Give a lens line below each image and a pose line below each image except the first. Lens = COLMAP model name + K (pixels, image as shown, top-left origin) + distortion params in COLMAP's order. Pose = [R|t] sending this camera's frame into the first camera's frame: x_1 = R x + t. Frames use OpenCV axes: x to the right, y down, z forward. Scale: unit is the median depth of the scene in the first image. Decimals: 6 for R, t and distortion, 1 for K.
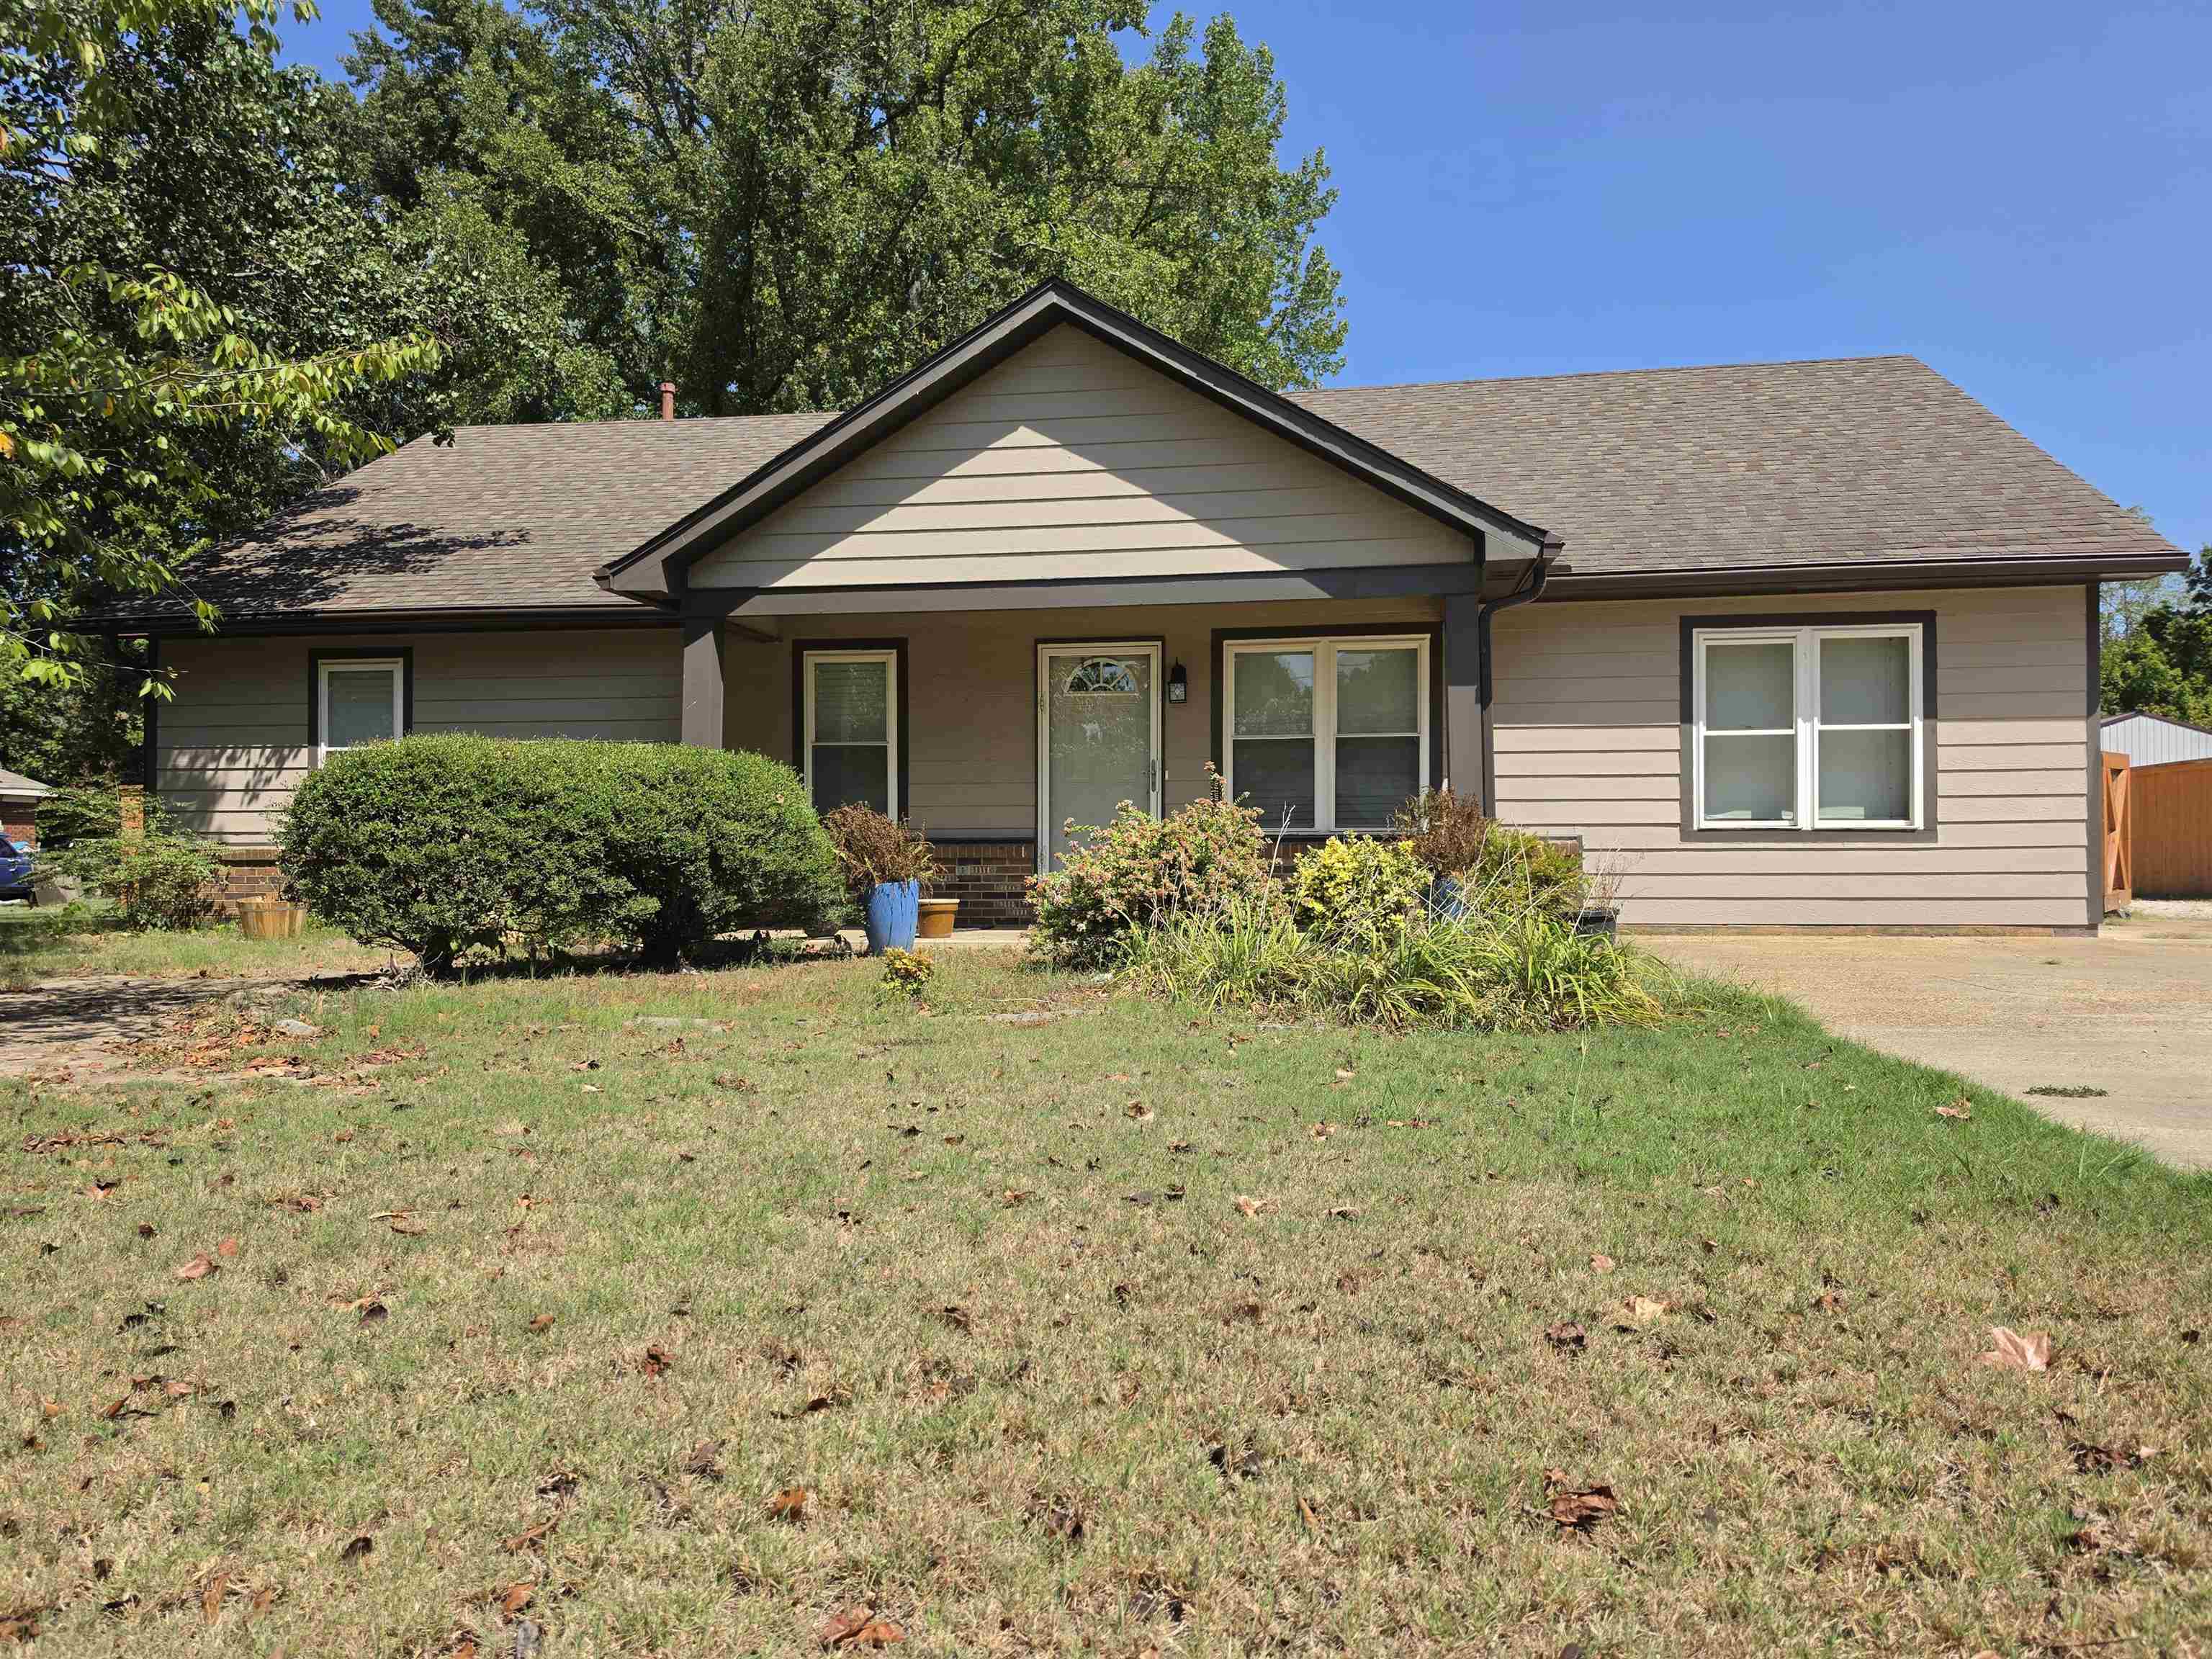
lens RADIAL K [[1507.5, 0, 1107.1], [0, 1507.5, 844.2], [0, 0, 1]] dist [0.030054, -0.027433]
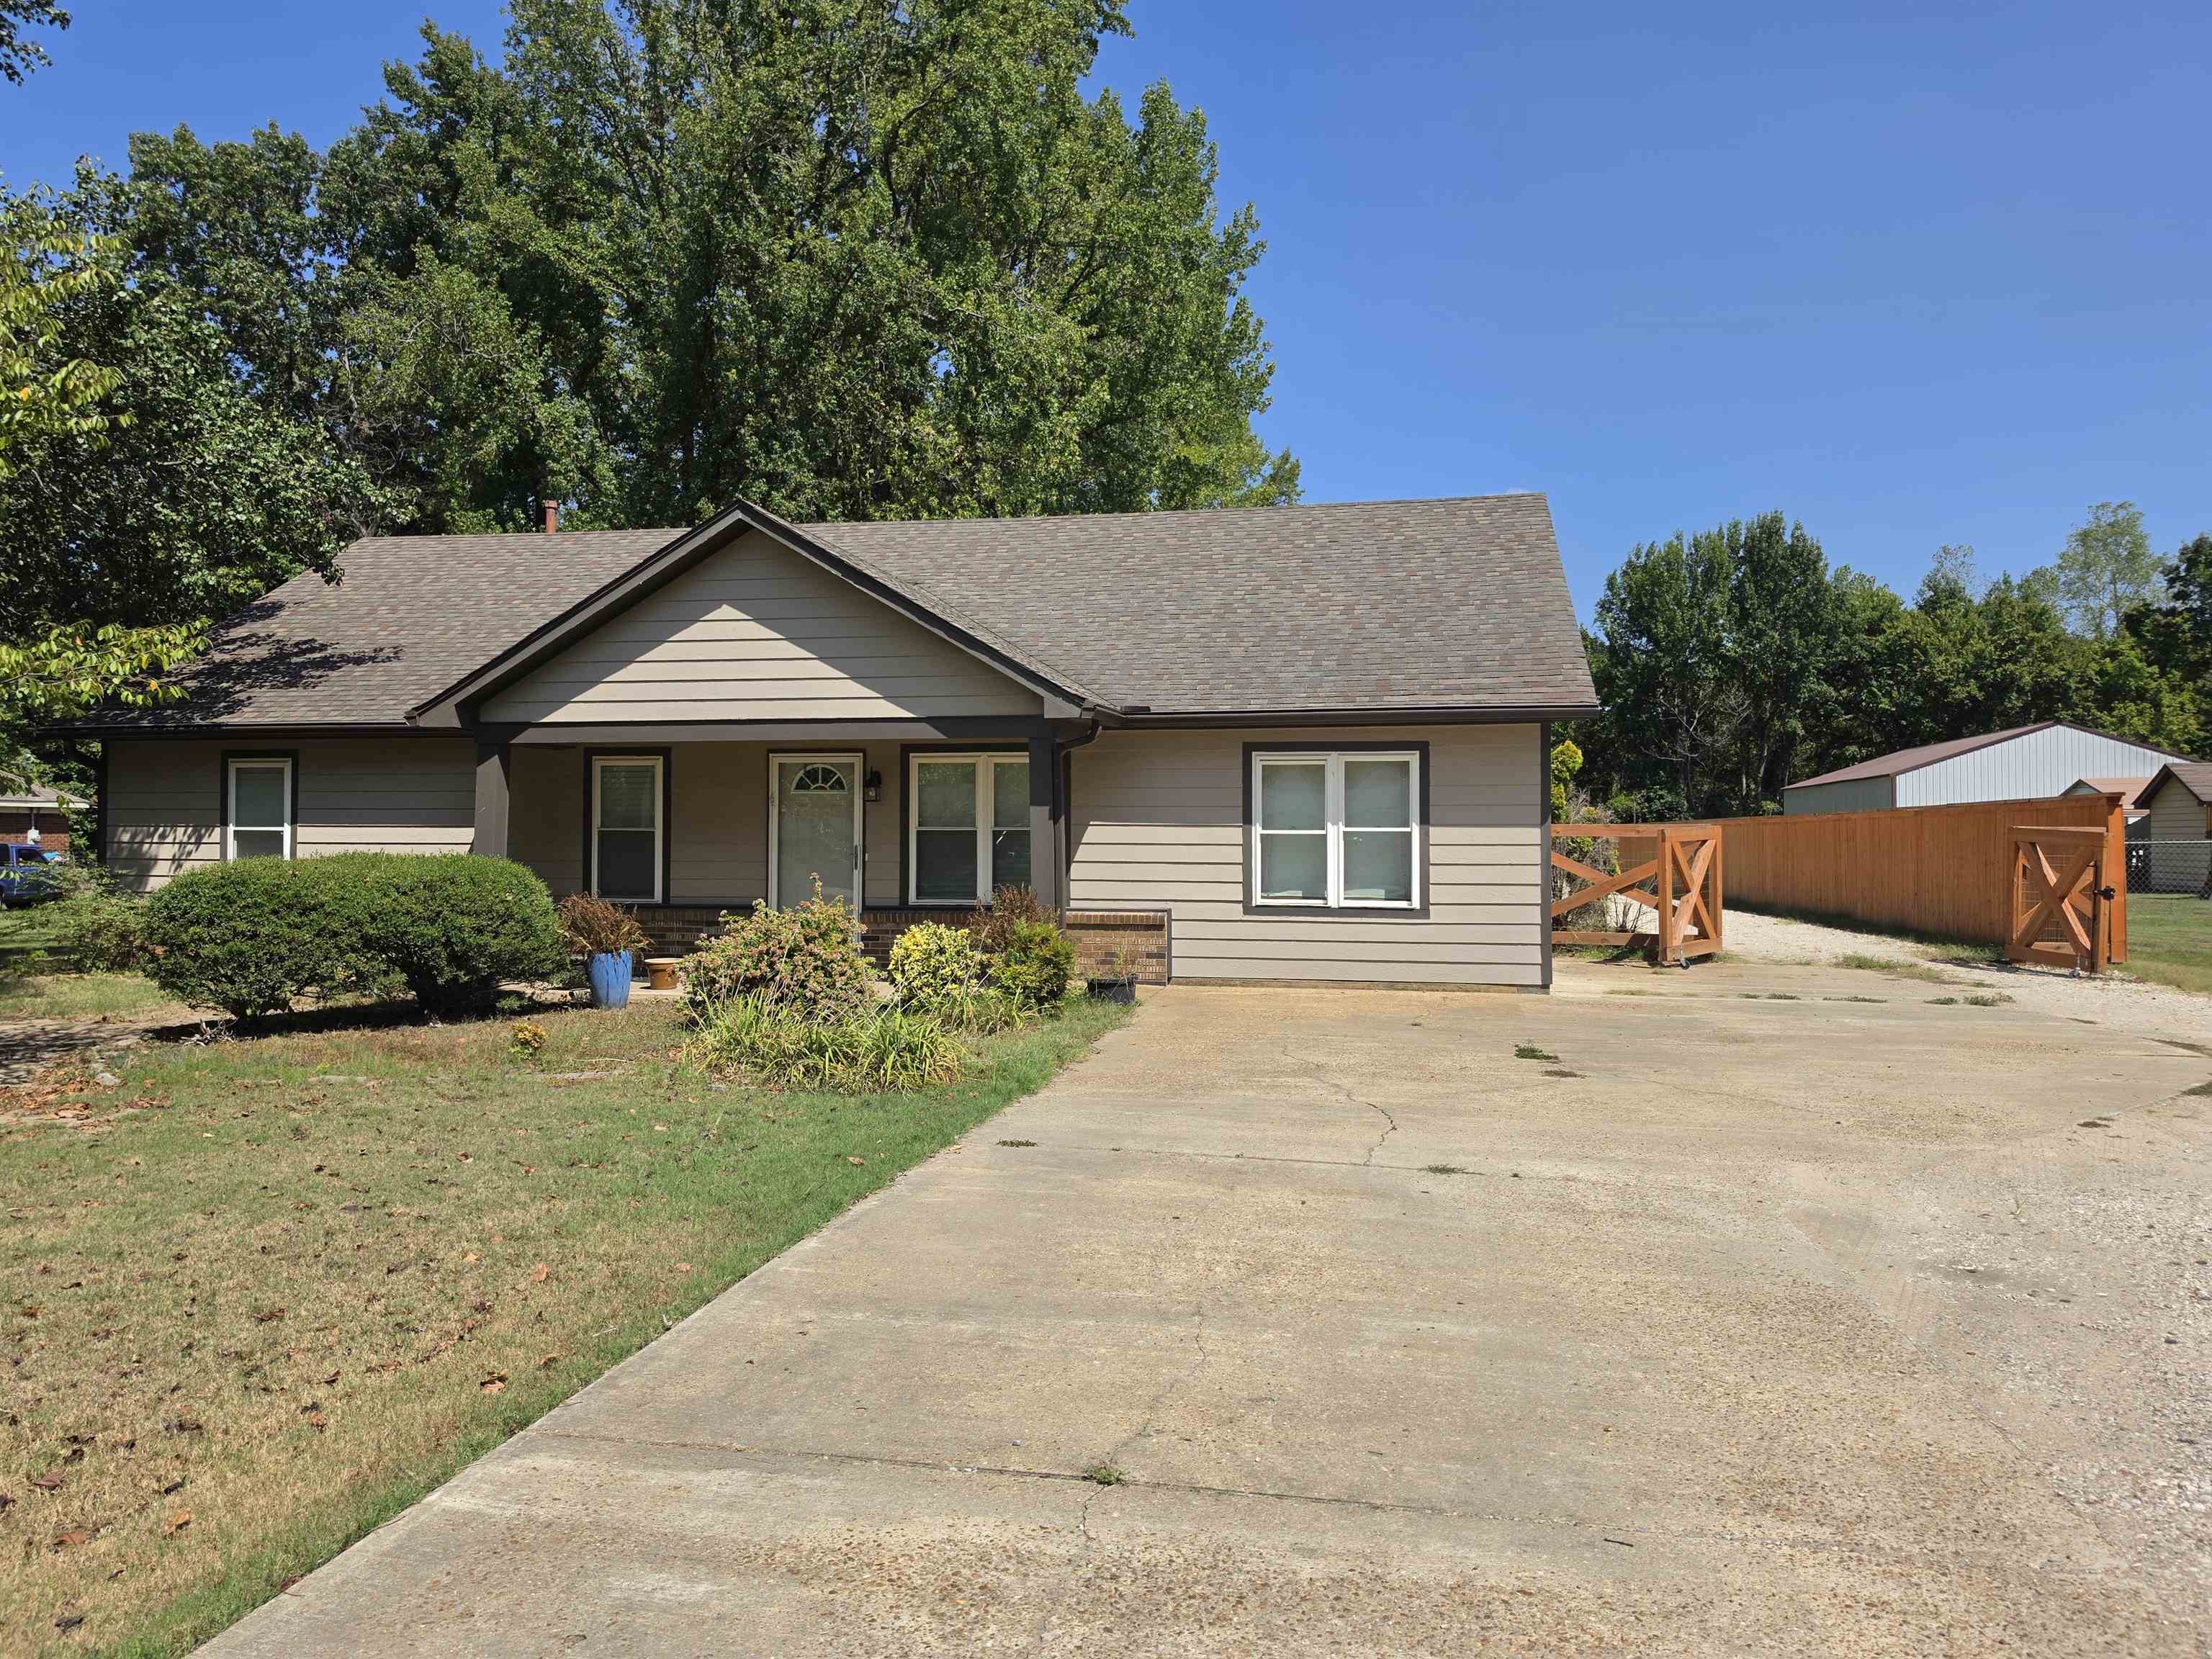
lens RADIAL K [[1507.5, 0, 1115.5], [0, 1507.5, 816.3], [0, 0, 1]] dist [0.030054, -0.027433]
pose [[0.999530, 0.003905, -0.030420, 0.269025], [-0.003938, 0.999992, -0.001032, -0.074116], [0.030416, 0.001151, 0.999537, -0.260507]]
